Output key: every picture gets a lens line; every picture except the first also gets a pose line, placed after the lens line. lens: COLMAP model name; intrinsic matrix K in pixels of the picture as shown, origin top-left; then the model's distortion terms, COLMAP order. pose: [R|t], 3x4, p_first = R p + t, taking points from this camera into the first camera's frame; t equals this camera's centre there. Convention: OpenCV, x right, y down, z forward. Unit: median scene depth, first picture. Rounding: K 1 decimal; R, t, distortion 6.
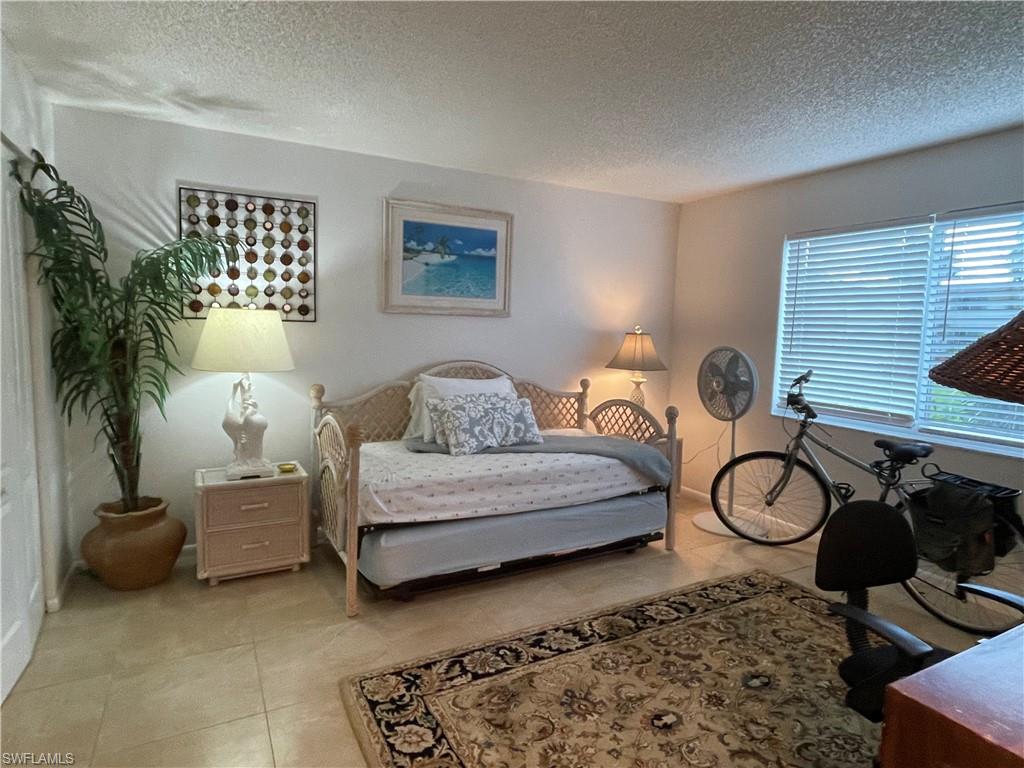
lens RADIAL K [[578.8, 0, 512.0], [0, 578.8, 384.0], [0, 0, 1]] dist [0.001440, -0.000862]
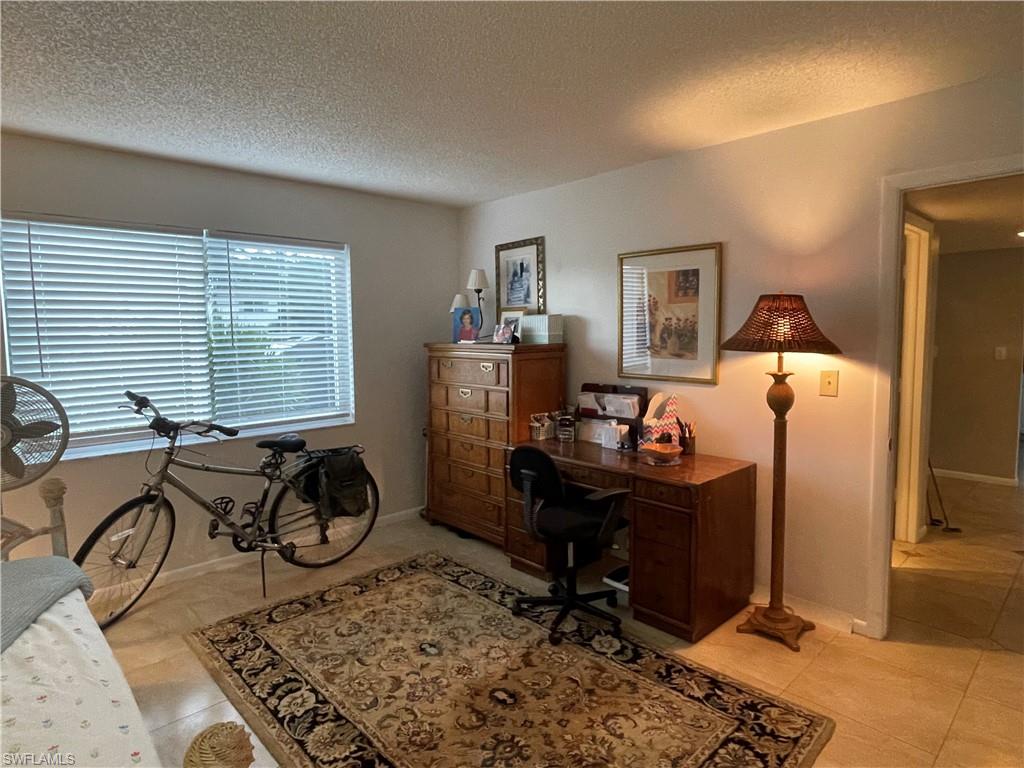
lens RADIAL K [[578.8, 0, 512.0], [0, 578.8, 384.0], [0, 0, 1]] dist [0.001440, -0.000862]
pose [[-0.265793, -0.102950, 0.958517, -0.526940], [0.100675, 0.985881, 0.133806, -0.110013], [-0.958759, 0.132064, -0.251676, 0.849276]]
